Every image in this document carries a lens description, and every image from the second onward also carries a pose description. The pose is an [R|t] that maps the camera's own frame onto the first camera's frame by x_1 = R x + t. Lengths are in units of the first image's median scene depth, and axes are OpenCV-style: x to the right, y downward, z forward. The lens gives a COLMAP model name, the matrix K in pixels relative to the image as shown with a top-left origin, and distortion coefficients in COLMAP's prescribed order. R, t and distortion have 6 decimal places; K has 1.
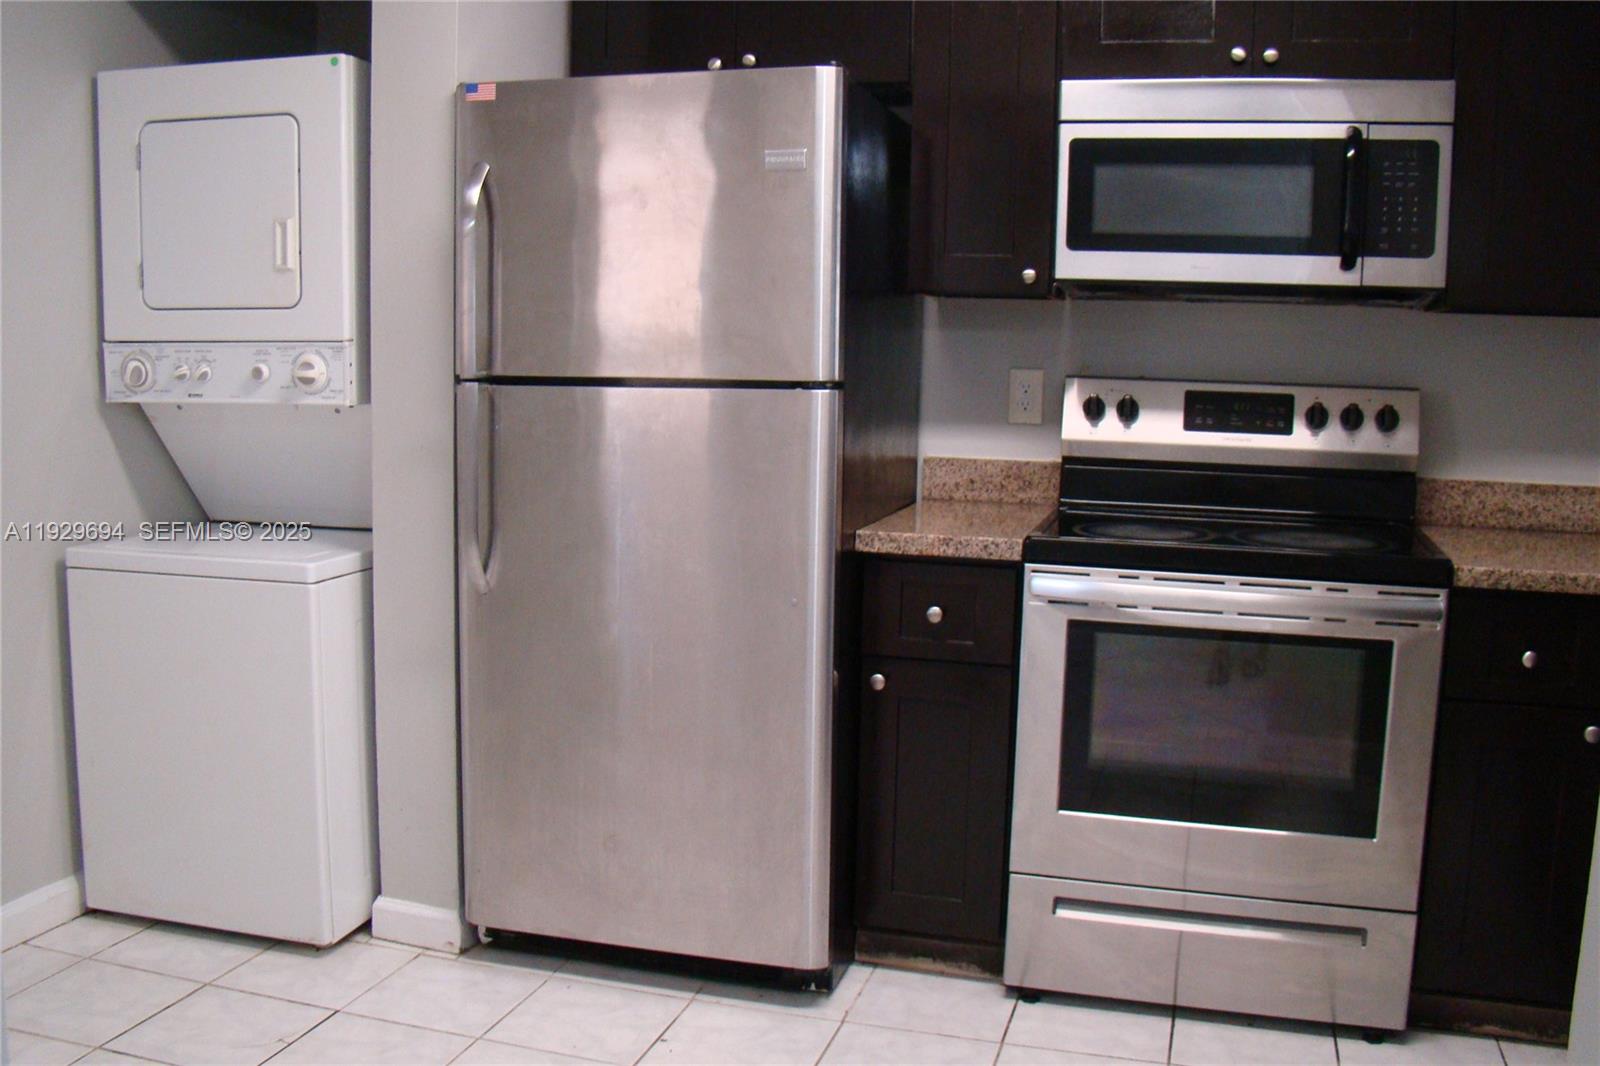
lens RADIAL K [[1458.6, 0, 790.2], [0, 1458.6, 532.8], [0, 0, 1]] dist [-0.131729, 0.000000]
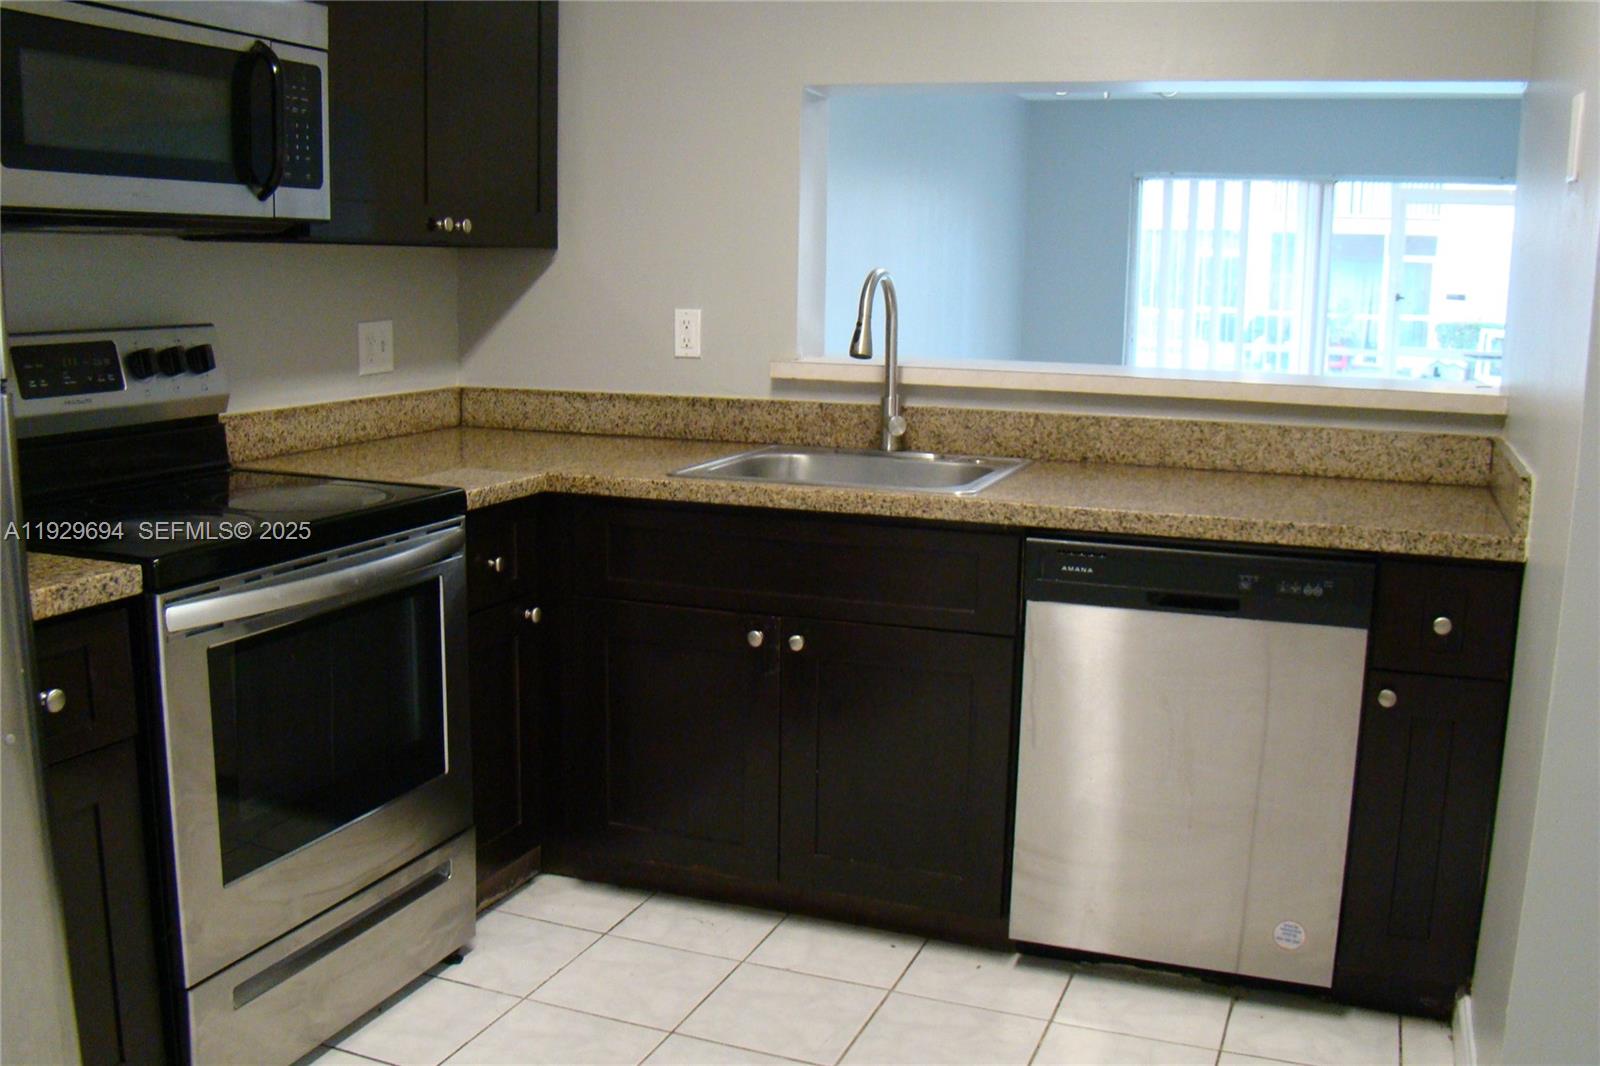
lens RADIAL K [[1458.6, 0, 794.9], [0, 1458.6, 527.7], [0, 0, 1]] dist [-0.131729, 0.000000]
pose [[0.091626, -0.189963, 0.977506, -0.490385], [0.111365, 0.977432, 0.179510, -0.101859], [-0.989547, 0.092412, 0.110714, 0.562919]]
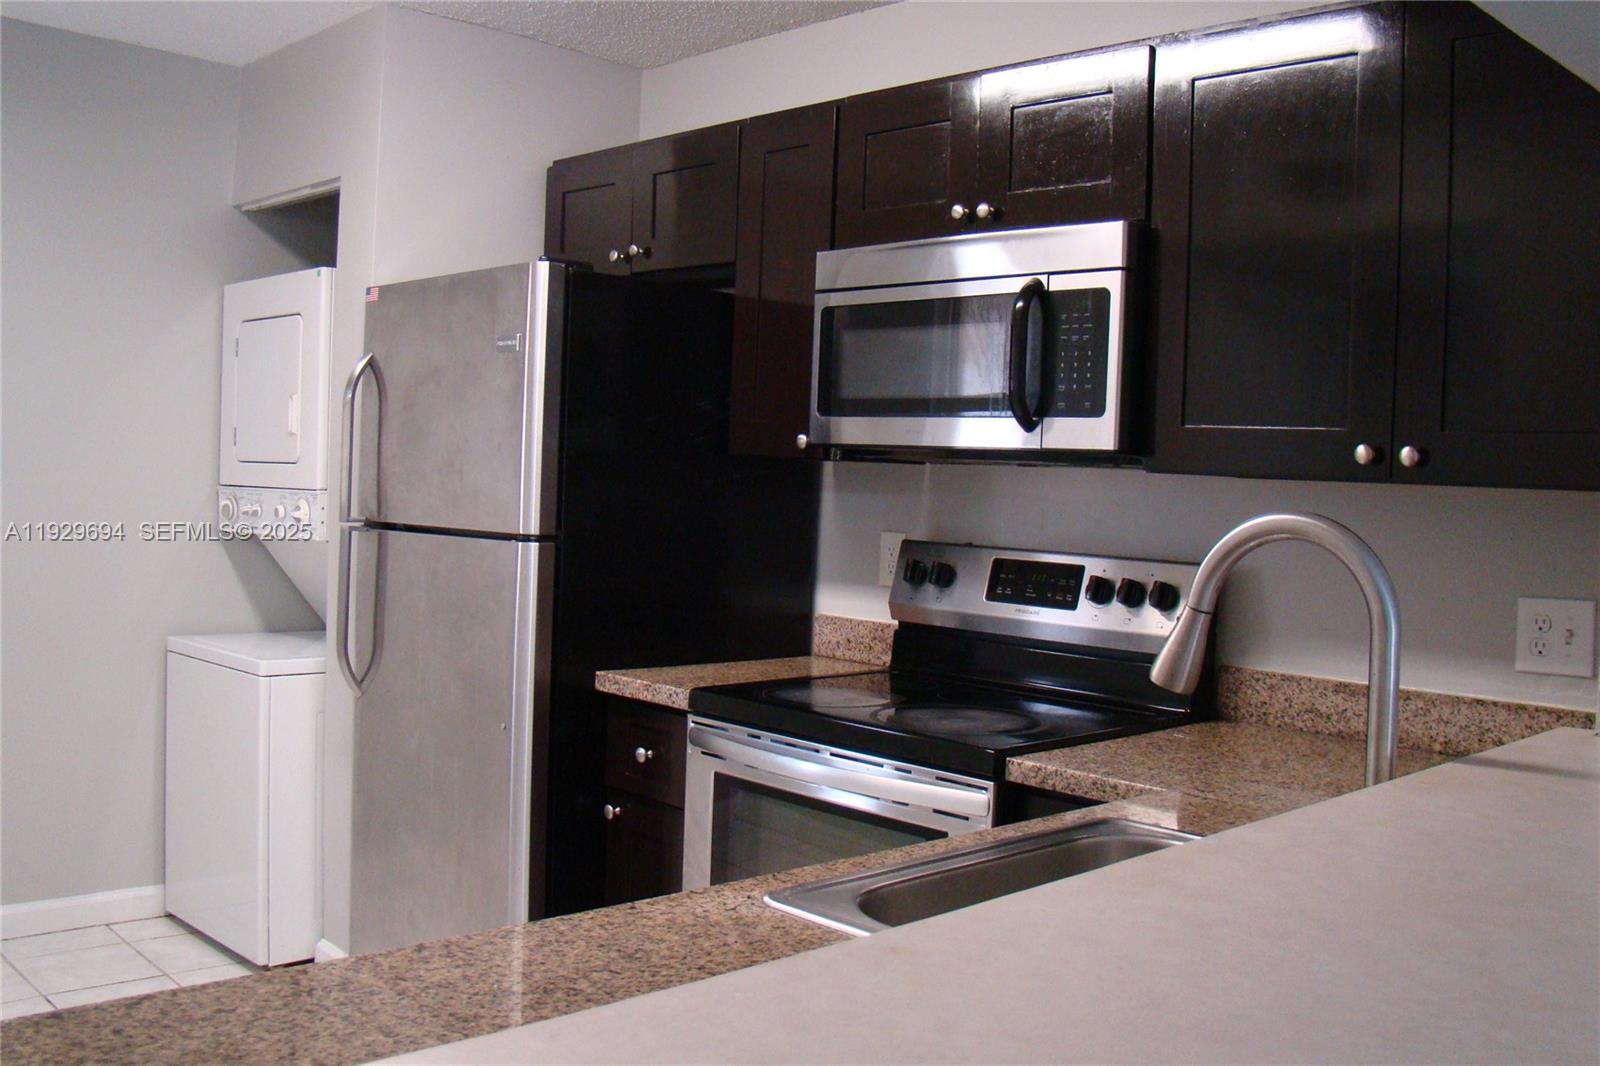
lens RADIAL K [[1458.6, 0, 800.3], [0, 1458.6, 534.2], [0, 0, 1]] dist [-0.131729, 0.000000]
pose [[0.872837, 0.033948, -0.486830, 0.701940], [-0.084316, 0.993066, -0.081920, -0.027182], [0.480674, 0.112550, 0.869647, 0.107247]]
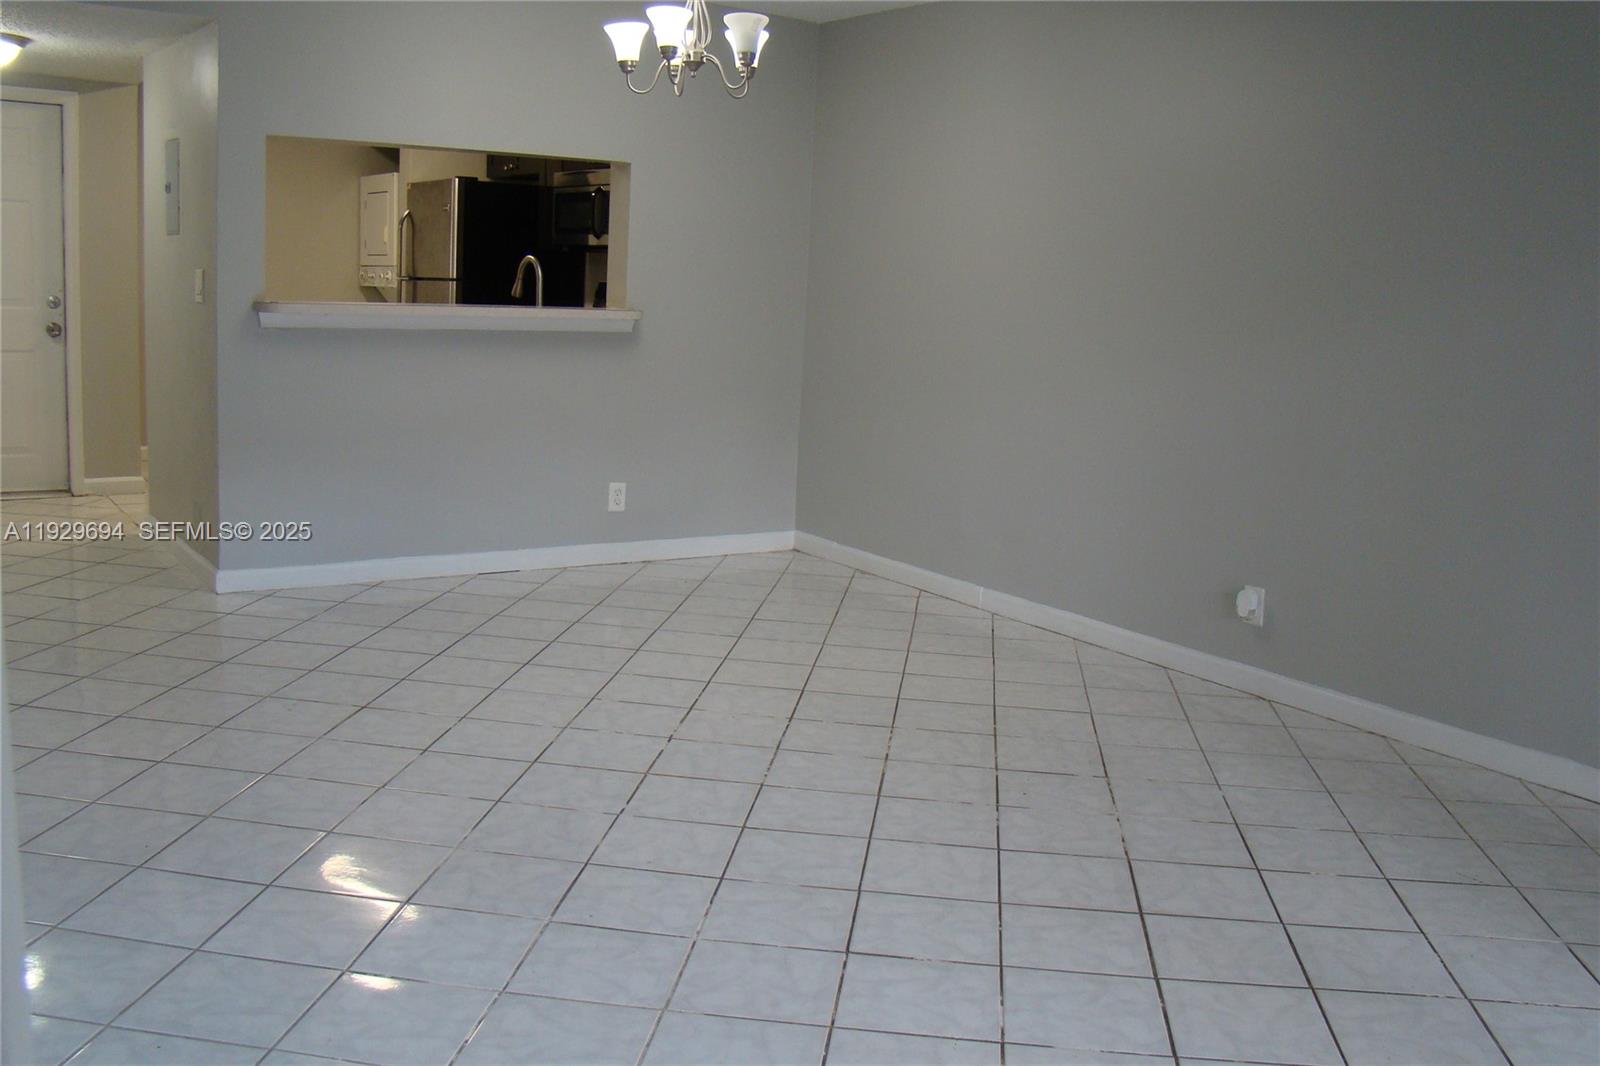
lens RADIAL K [[1458.6, 0, 800.7], [0, 1458.6, 536.1], [0, 0, 1]] dist [-0.131729, 0.000000]
pose [[0.786265, 0.122840, -0.605556, 2.367607], [-0.108454, 0.992261, 0.060467, 0.164668], [0.608297, 0.018132, 0.793502, -0.923751]]
